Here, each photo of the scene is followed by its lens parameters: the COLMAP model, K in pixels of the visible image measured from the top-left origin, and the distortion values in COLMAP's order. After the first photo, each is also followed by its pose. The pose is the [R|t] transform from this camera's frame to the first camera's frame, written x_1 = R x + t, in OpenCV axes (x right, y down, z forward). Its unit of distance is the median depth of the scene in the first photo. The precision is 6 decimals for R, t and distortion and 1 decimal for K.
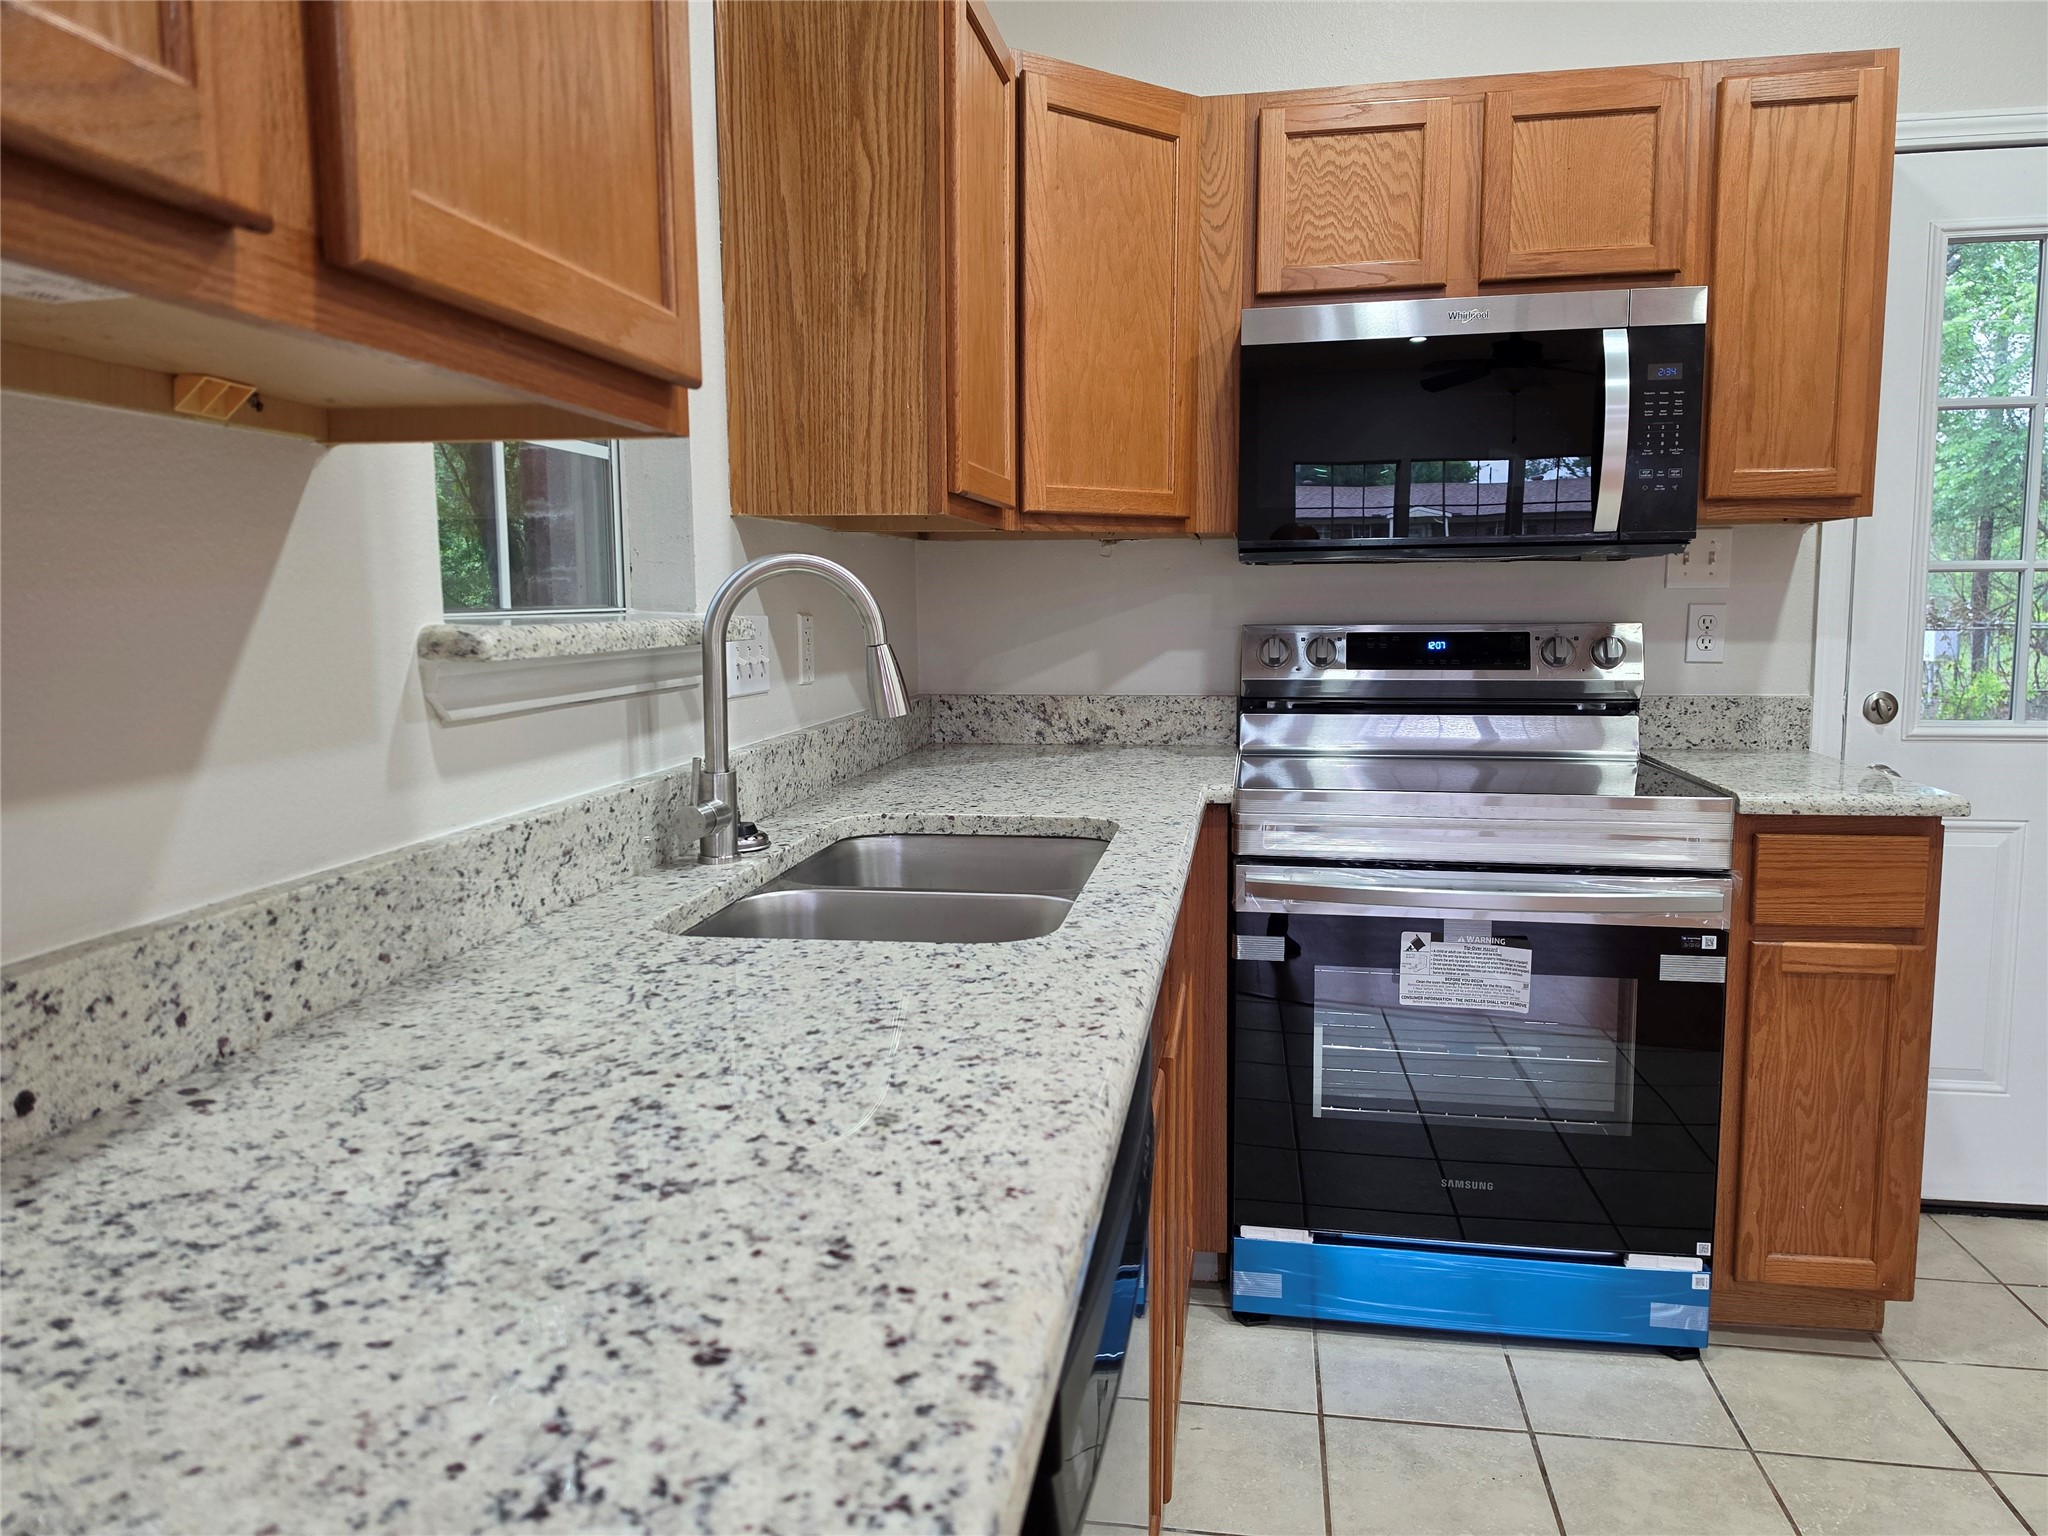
lens RADIAL K [[1405.4, 0, 1022.7], [0, 1405.4, 762.0], [0, 0, 1]] dist [0.083020, -0.115030]
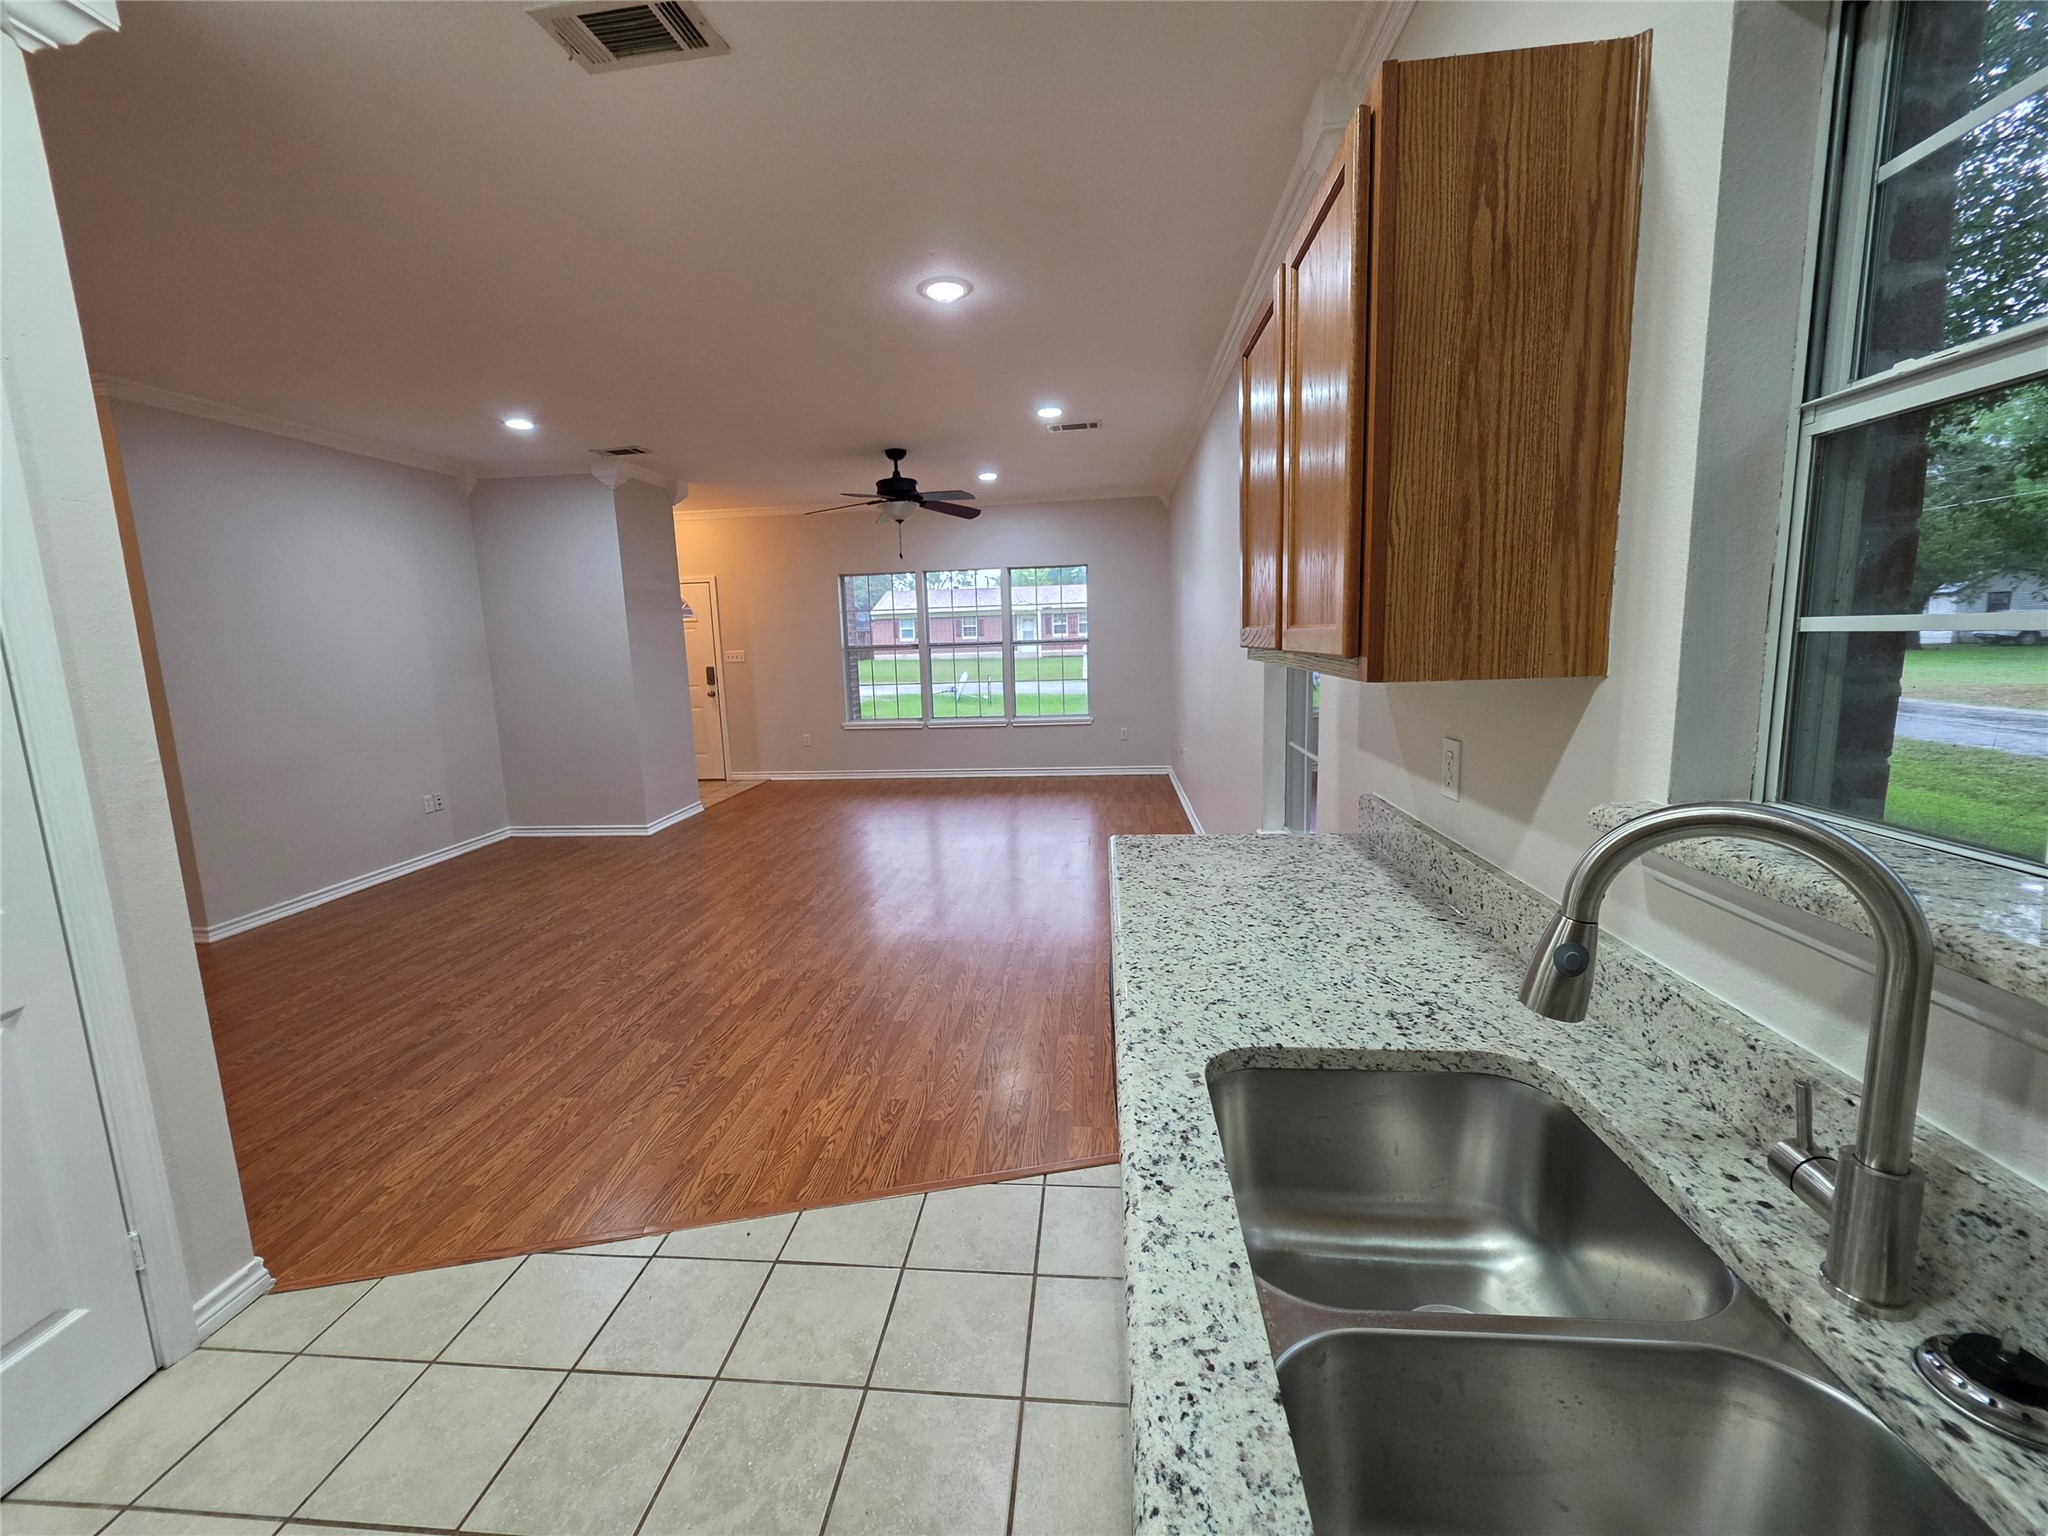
lens RADIAL K [[819.6, 0, 1009.9], [0, 819.6, 761.8], [0, 0, 1]] dist [0.012999, 0.000046]
pose [[-0.997317, 0.052251, -0.051269, 0.129937], [0.036591, 0.962422, 0.269081, -0.205332], [0.063402, 0.266483, -0.961752, 0.953886]]
